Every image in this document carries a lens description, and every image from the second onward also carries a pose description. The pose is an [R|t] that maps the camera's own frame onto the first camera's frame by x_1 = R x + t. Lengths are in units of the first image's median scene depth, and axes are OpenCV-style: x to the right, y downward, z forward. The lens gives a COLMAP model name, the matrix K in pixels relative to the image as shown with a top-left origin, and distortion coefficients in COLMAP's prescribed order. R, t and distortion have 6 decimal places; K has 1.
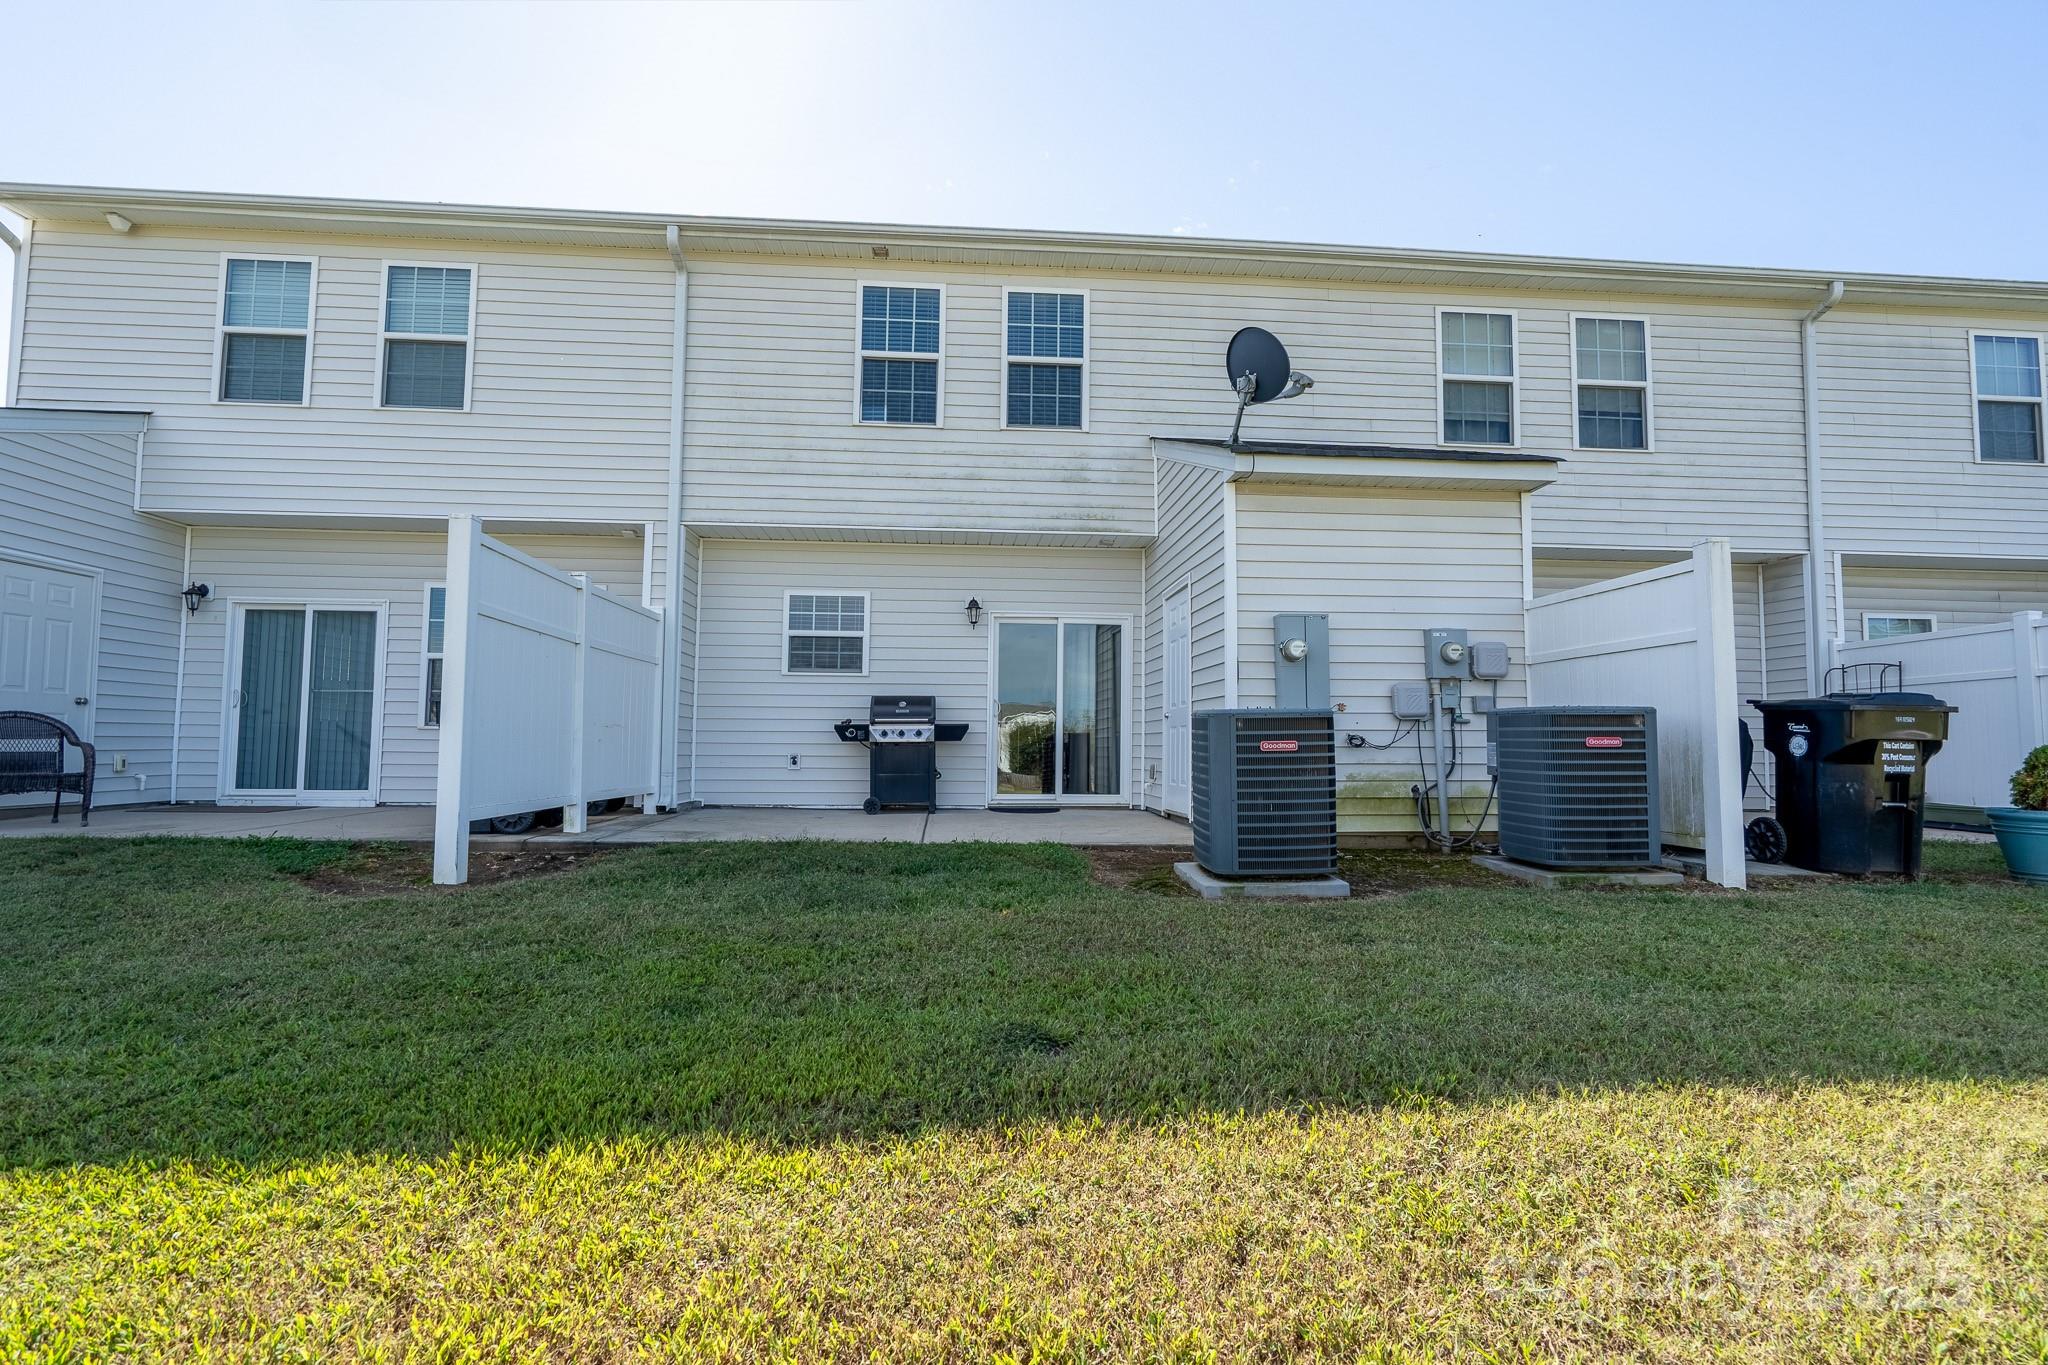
lens RADIAL K [[859.0, 0, 1014.4], [0, 859.0, 686.0], [0, 0, 1]] dist [-0.001536, 0.000358]
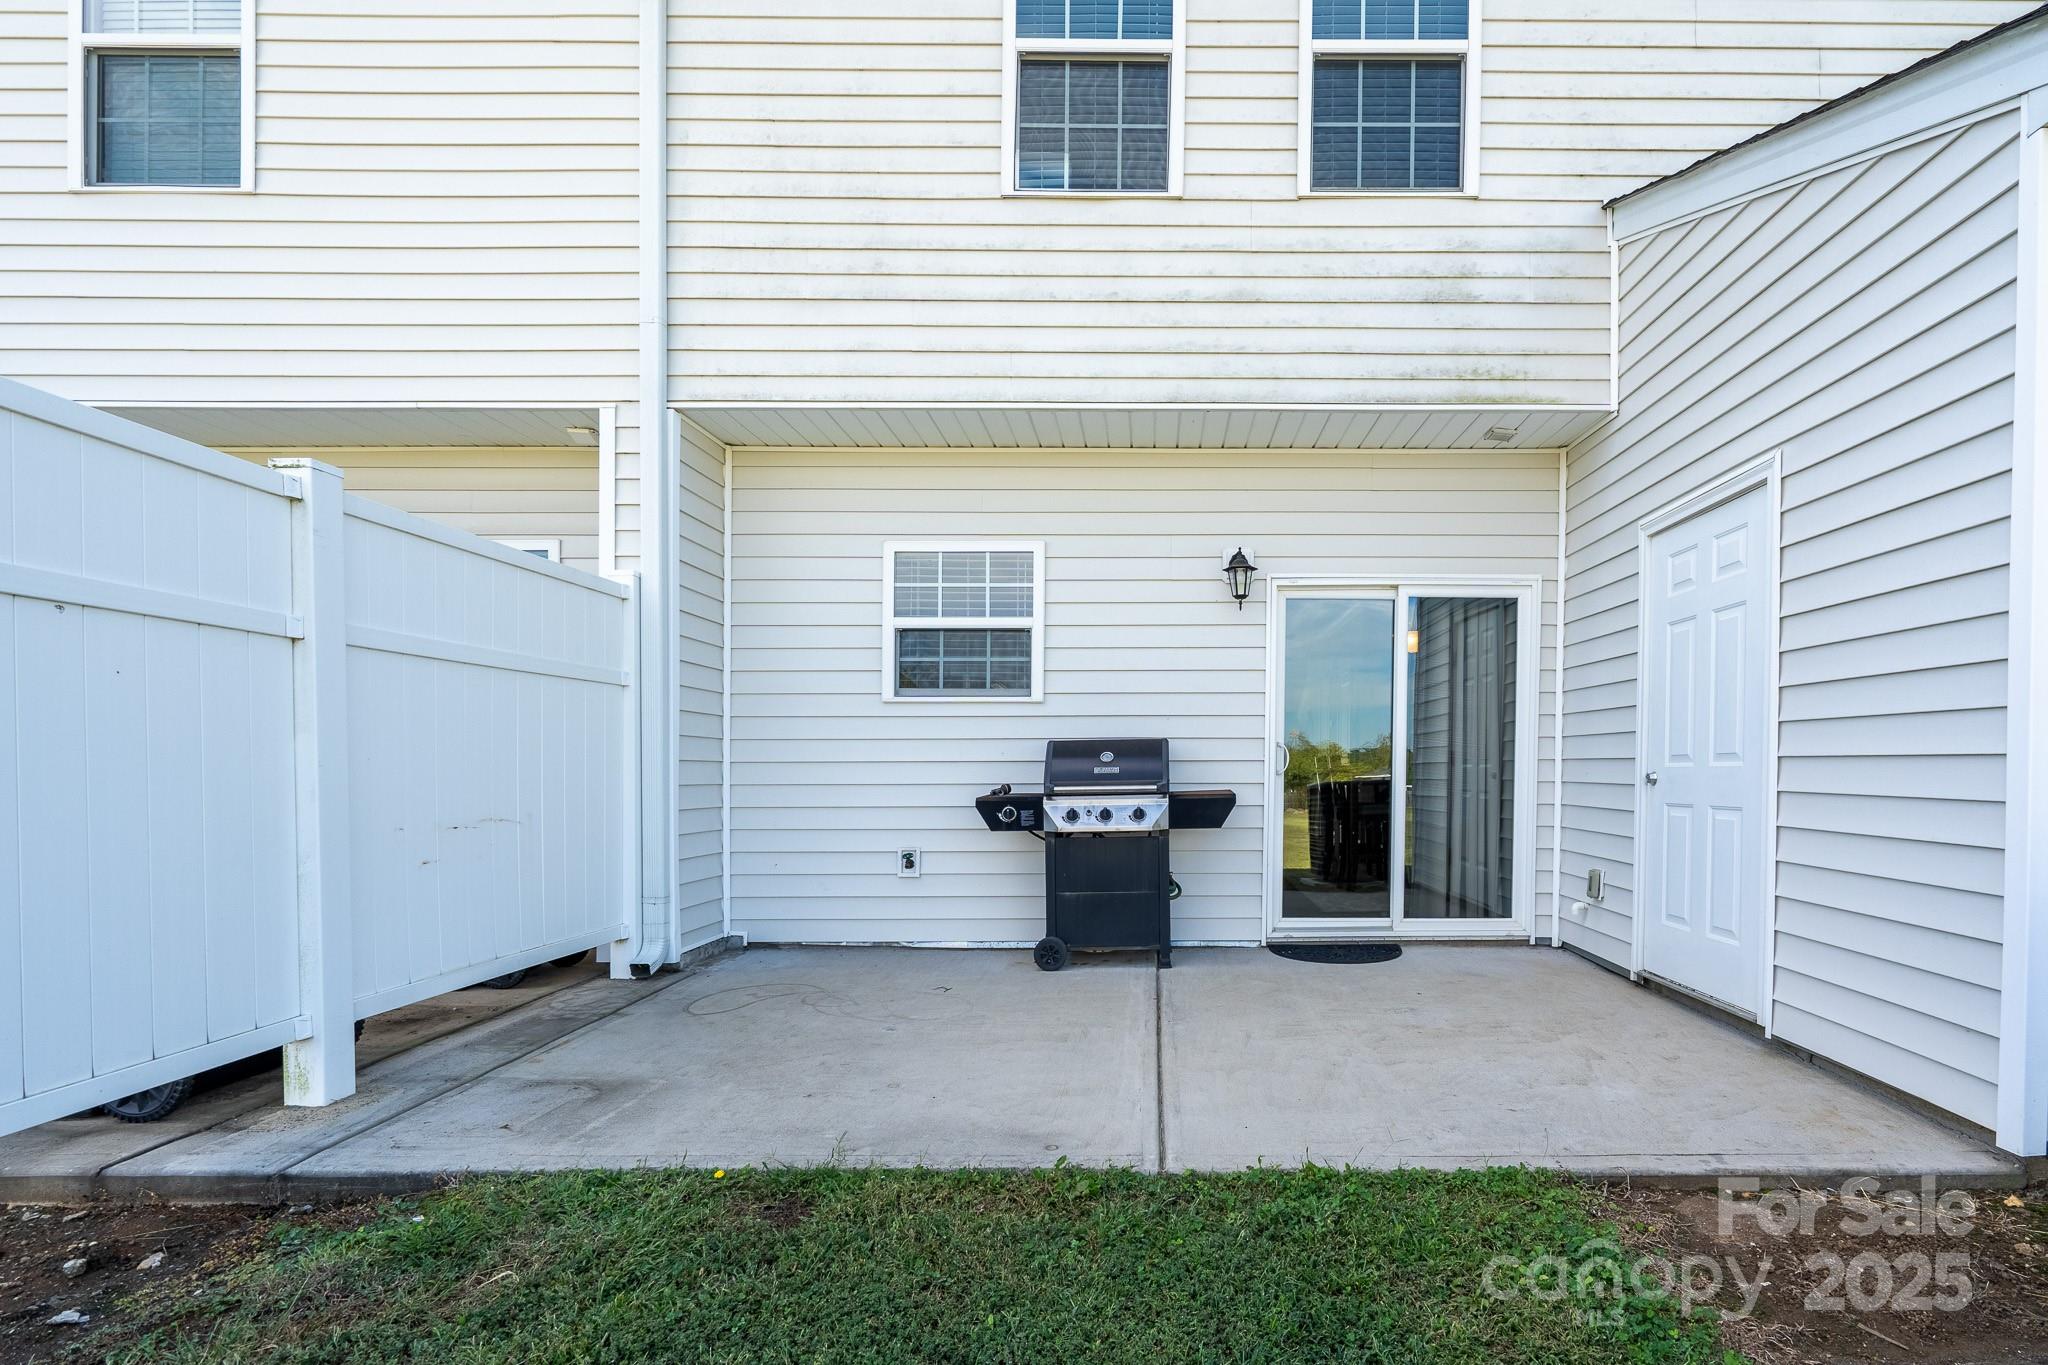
lens RADIAL K [[1073.3, 0, 1114.2], [0, 1073.3, 782.4], [0, 0, 1]] dist [0.003050, -0.000006]
pose [[0.992238, -0.001077, -0.124350, -0.045164], [0.010446, 0.997150, 0.074716, -0.011513], [0.123915, -0.075435, 0.989421, 0.358479]]
